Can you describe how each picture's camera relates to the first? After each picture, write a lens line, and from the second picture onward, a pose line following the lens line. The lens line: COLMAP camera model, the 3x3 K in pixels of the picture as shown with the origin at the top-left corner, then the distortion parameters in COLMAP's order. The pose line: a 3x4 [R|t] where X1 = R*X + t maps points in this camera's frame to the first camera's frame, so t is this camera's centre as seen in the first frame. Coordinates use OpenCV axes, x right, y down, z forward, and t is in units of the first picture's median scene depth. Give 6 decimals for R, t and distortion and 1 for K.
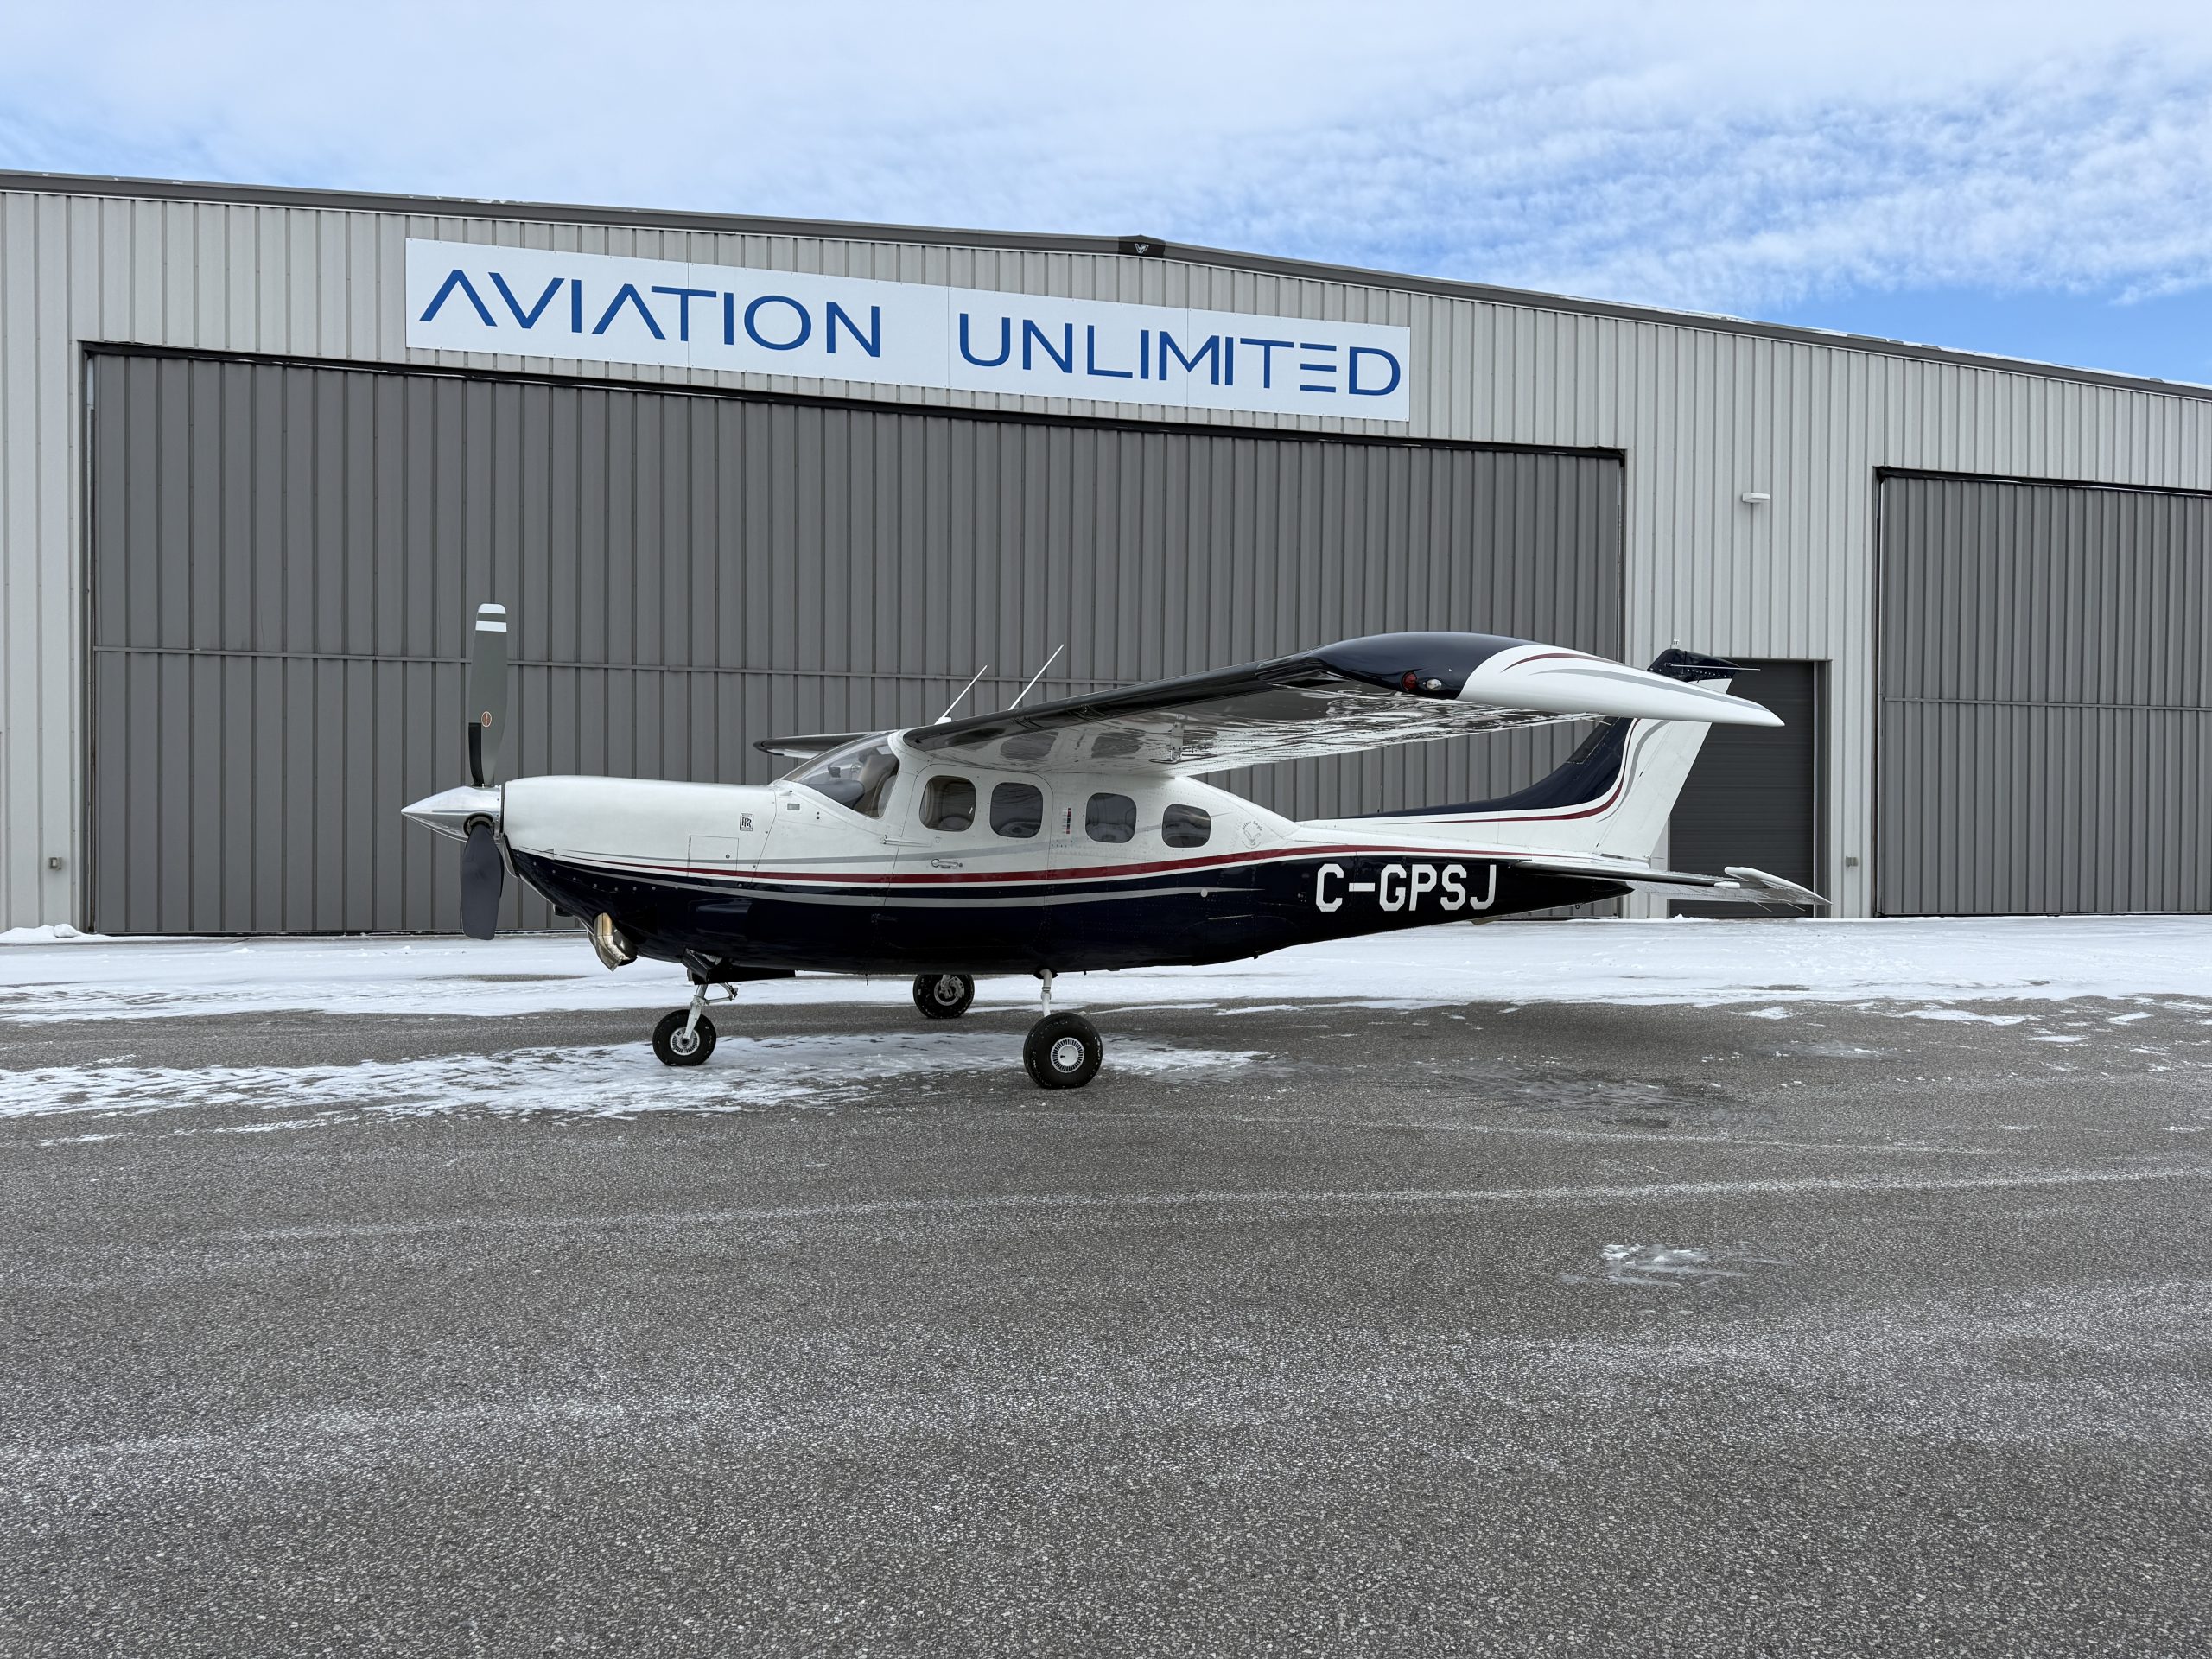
lens RADIAL K [[1535.5, 0, 1132.8], [0, 1535.5, 838.9], [0, 0, 1]] dist [0.131001, -0.214054]
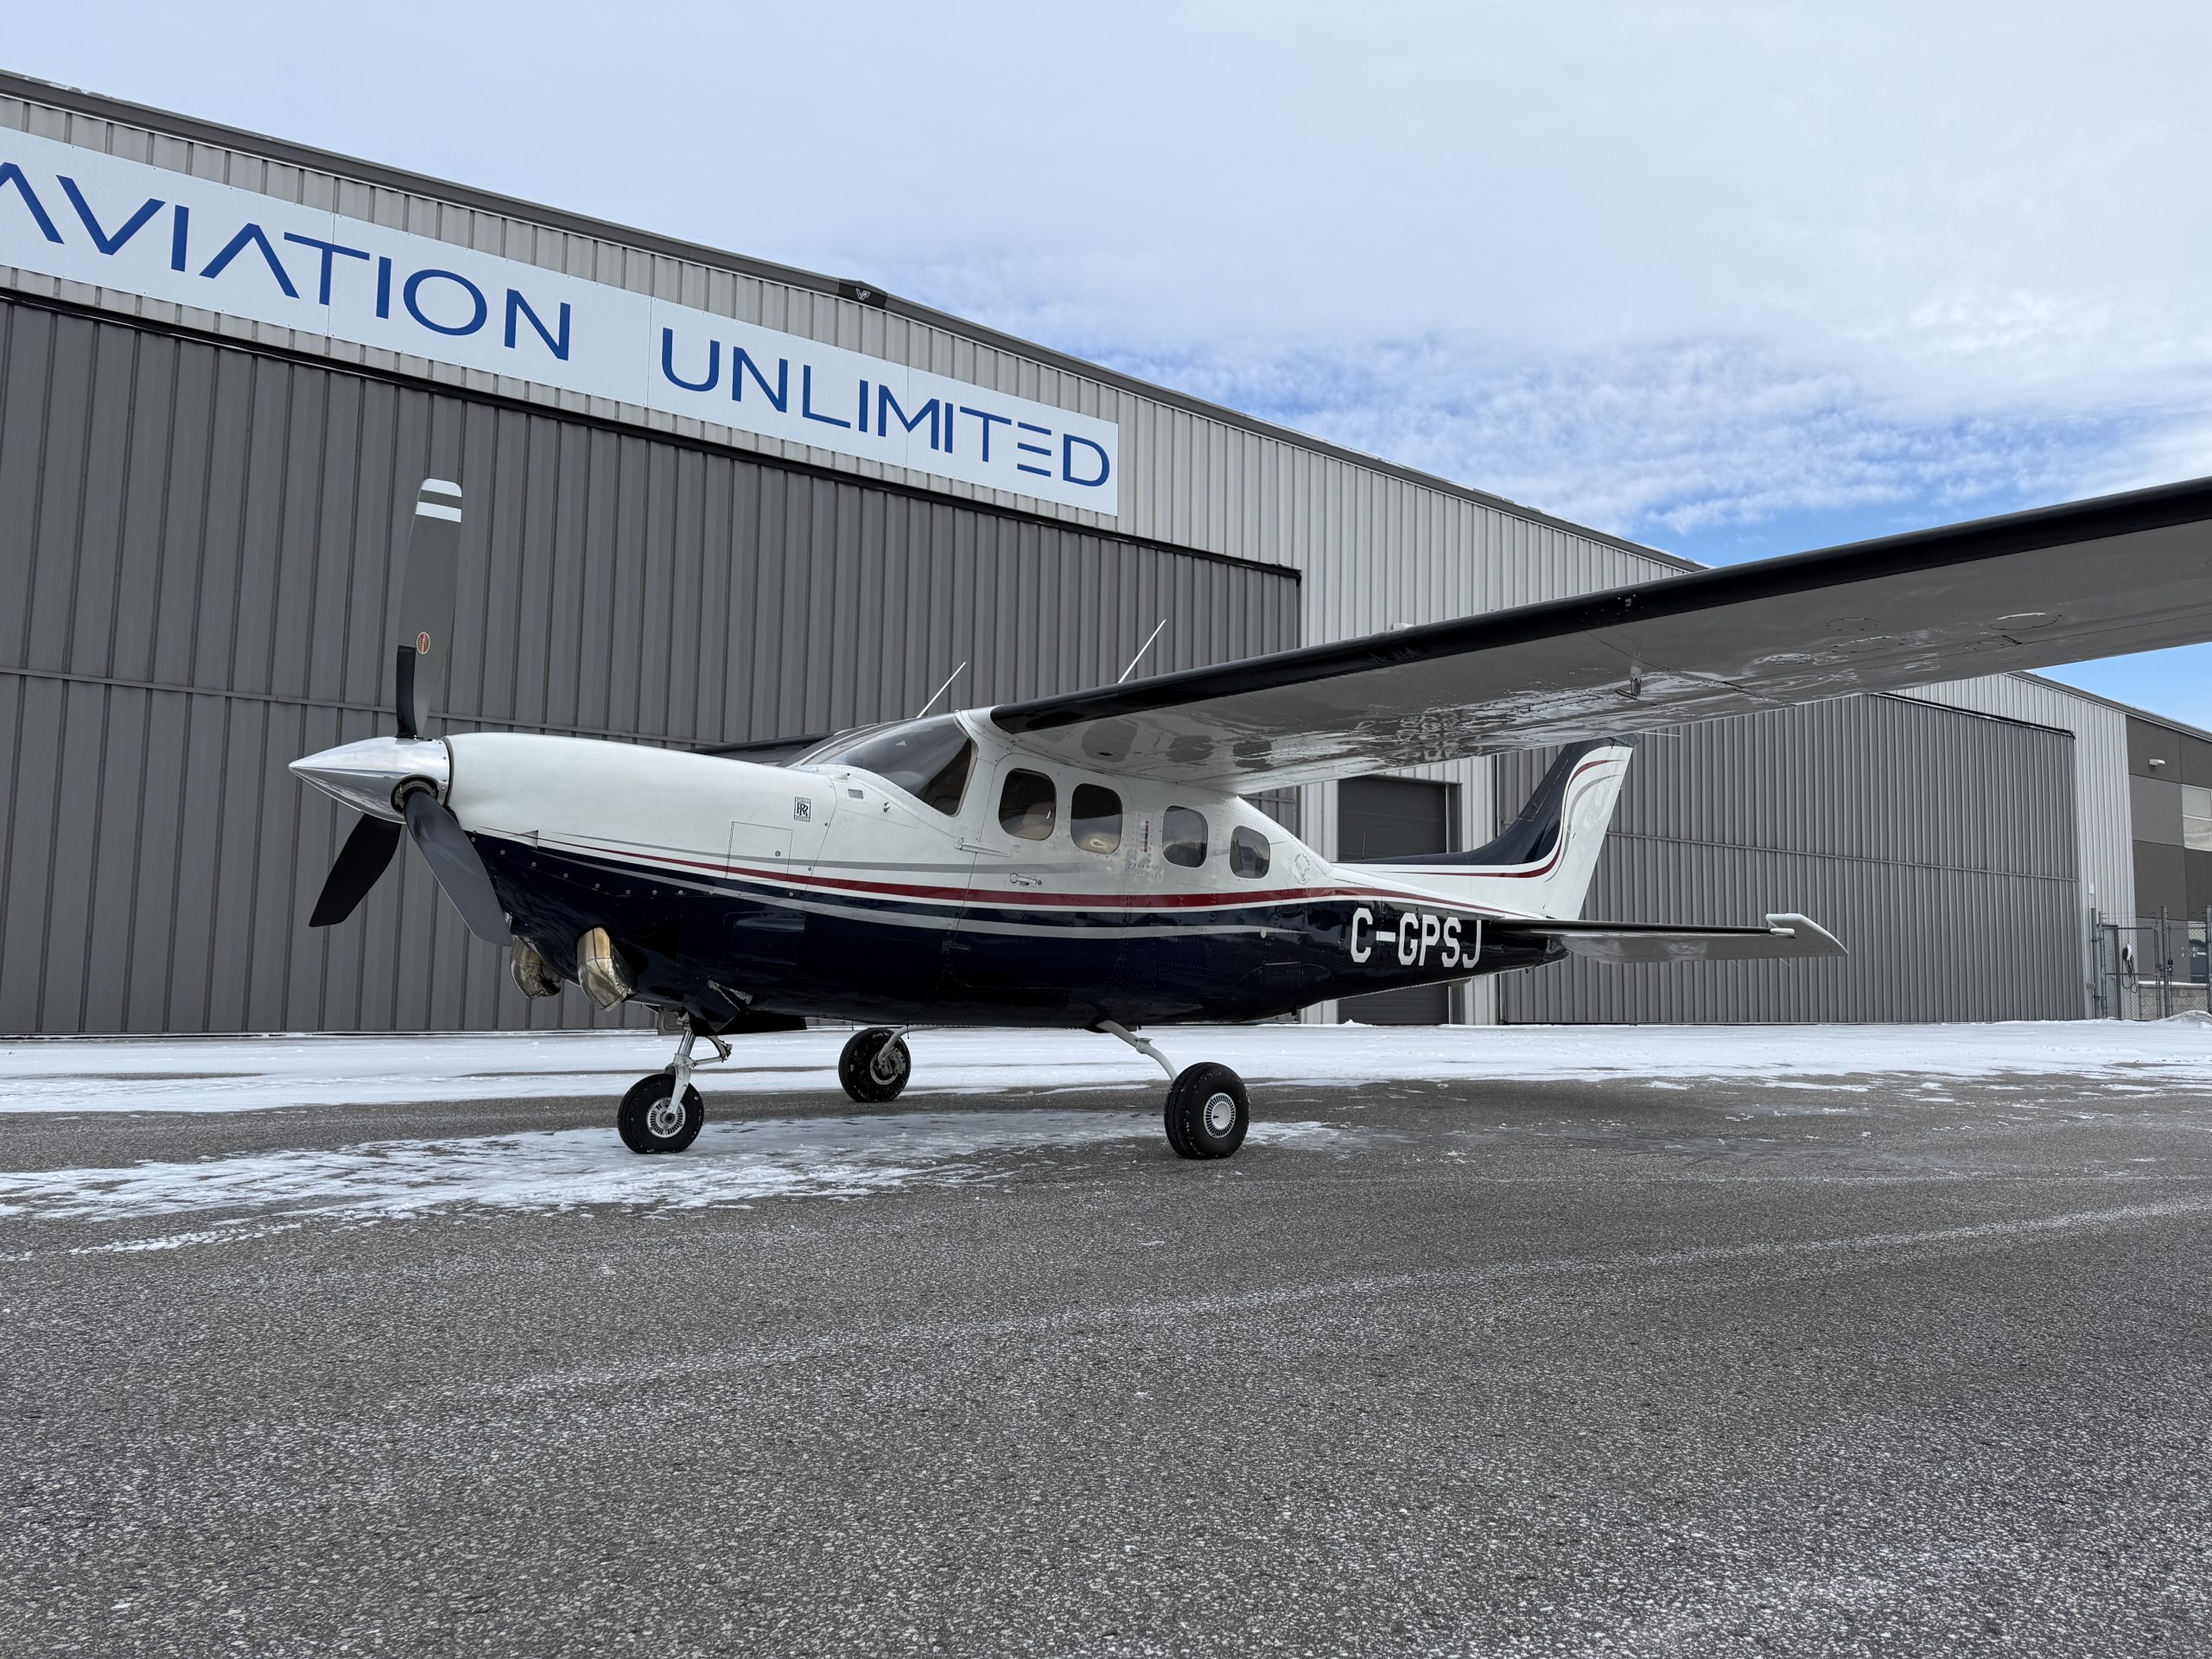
lens RADIAL K [[1529.2, 0, 1145.0], [0, 1529.2, 836.7], [0, 0, 1]] dist [0.105673, -0.146476]
pose [[0.933163, 0.040830, 0.357128, -0.167059], [-0.005860, 0.995124, -0.098460, 0.034371], [-0.359407, 0.089787, 0.928852, 0.120731]]
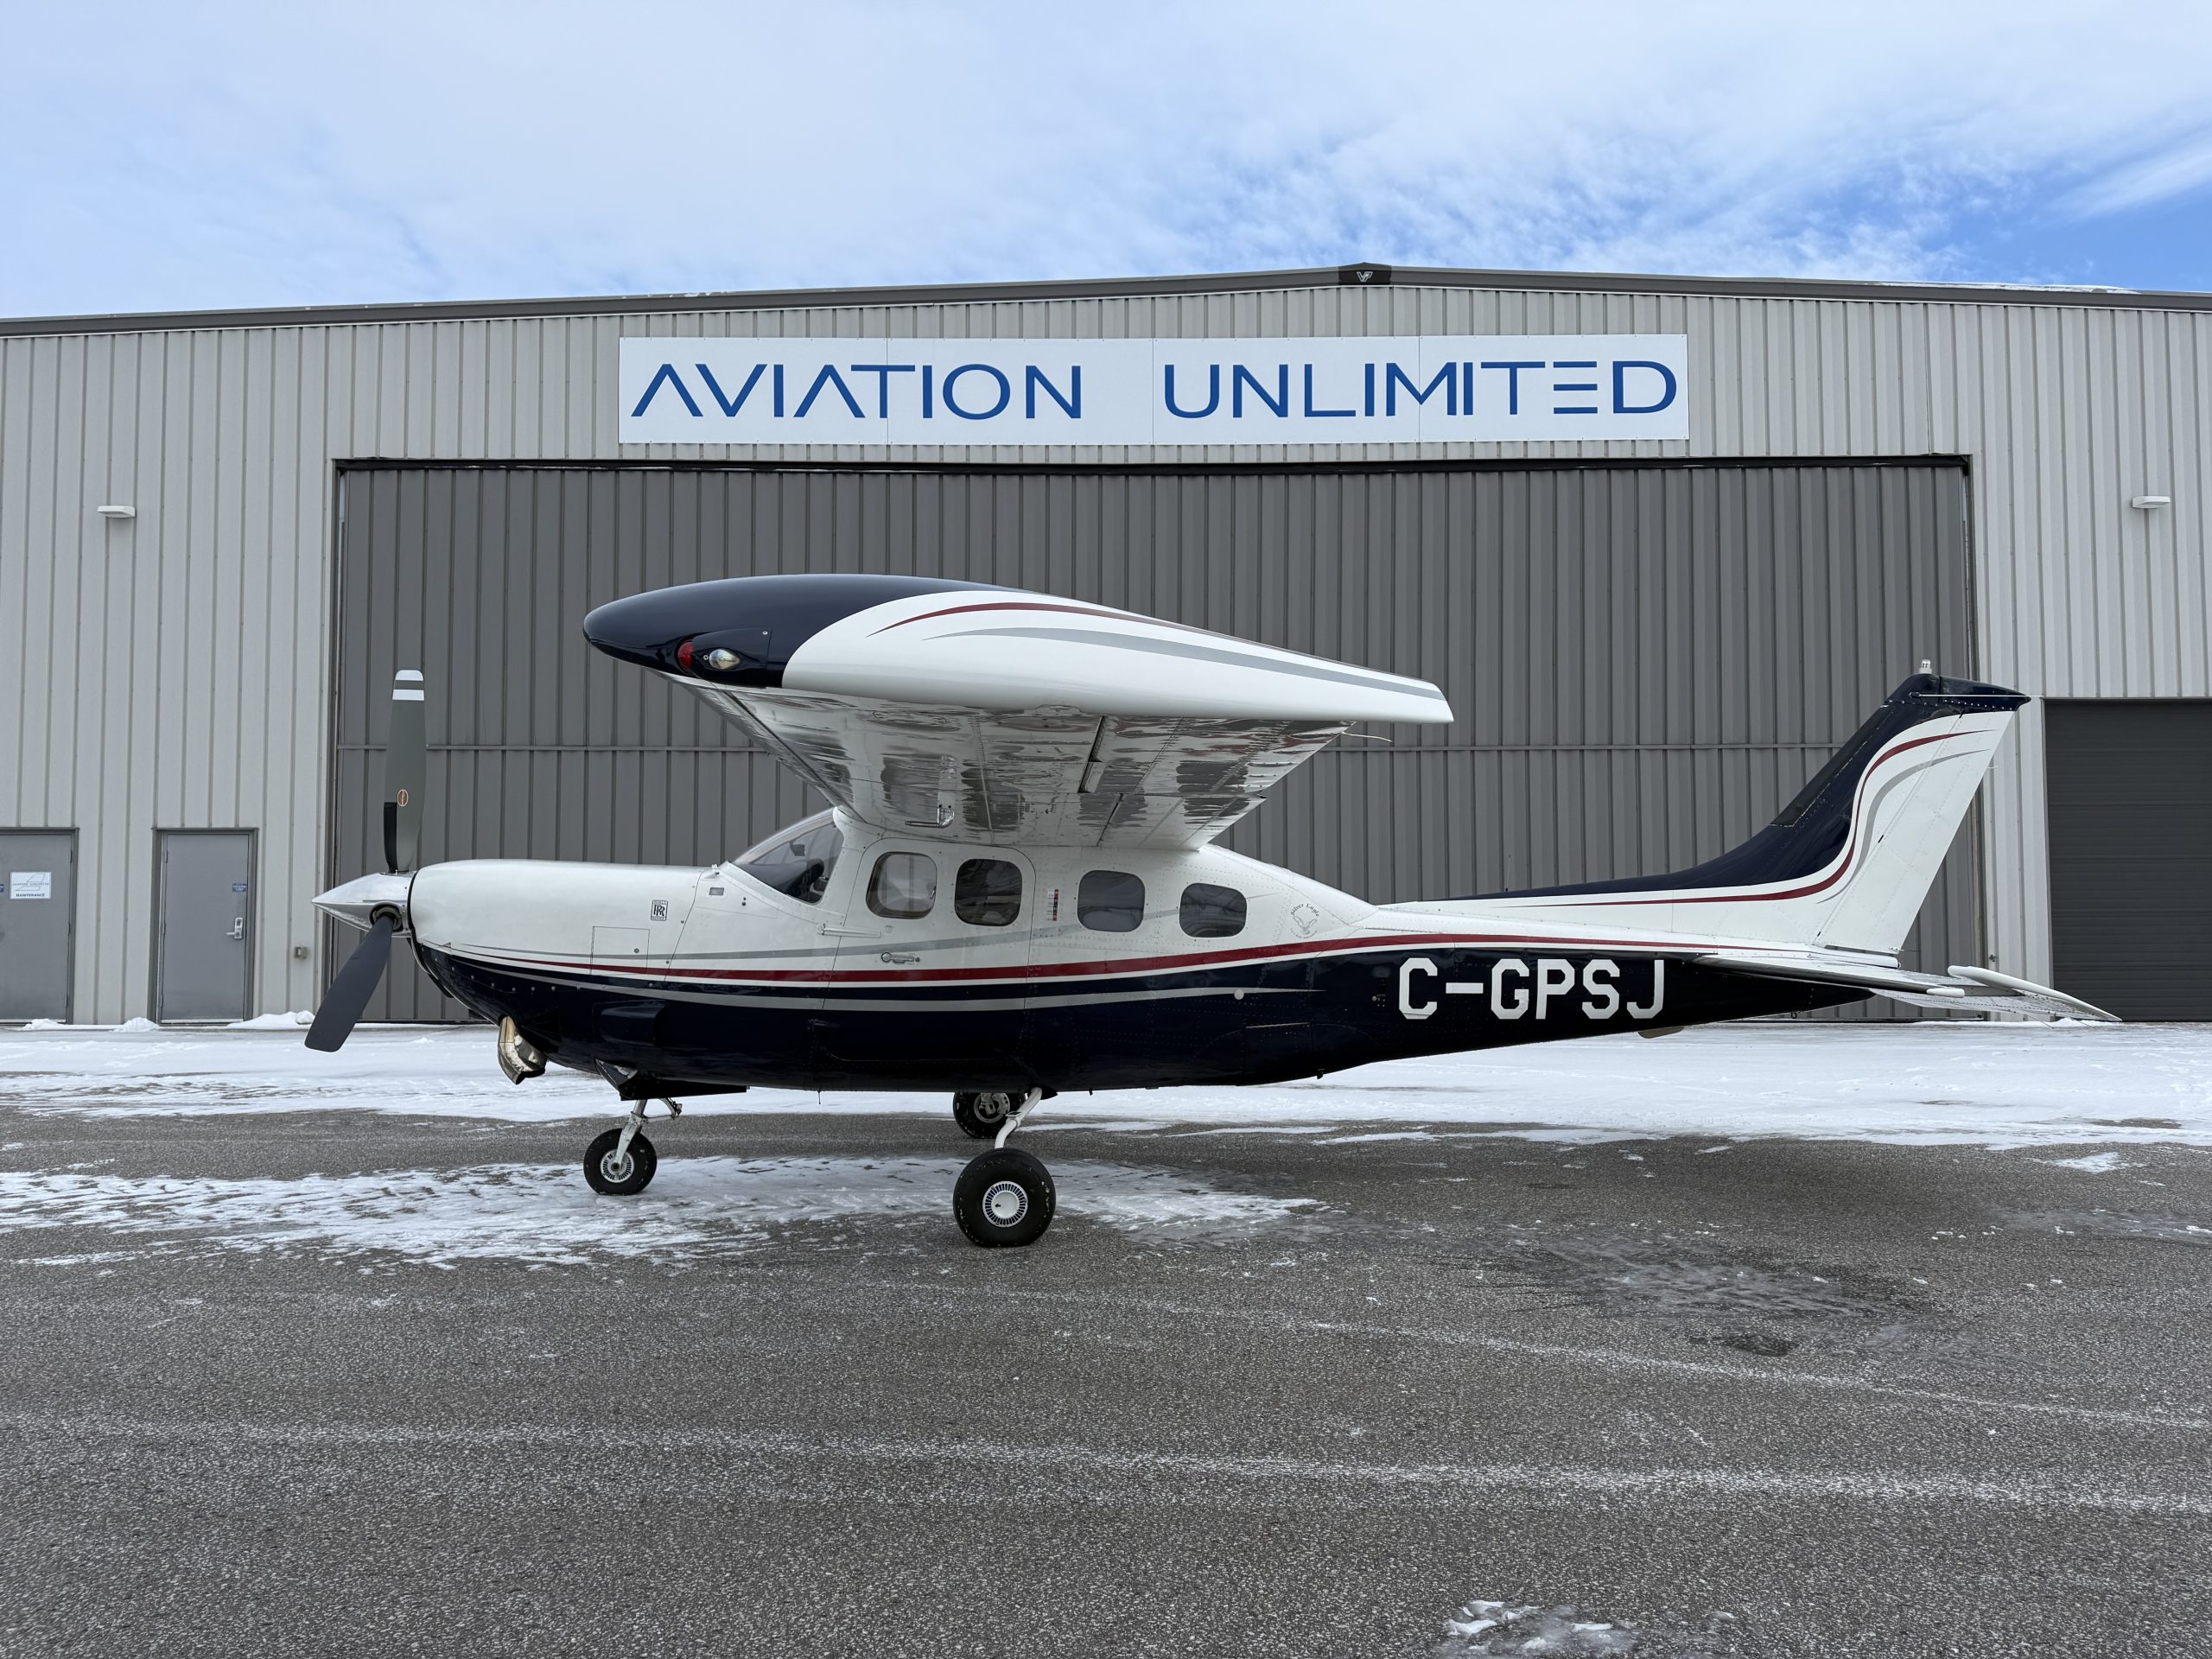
lens RADIAL K [[1535.5, 0, 1132.8], [0, 1535.5, 838.9], [0, 0, 1]] dist [0.131001, -0.214054]
pose [[0.969686, -0.016819, -0.243776, 0.098402], [0.003603, 0.998504, -0.054561, -0.001136], [0.244329, 0.052029, 0.968296, 0.109495]]
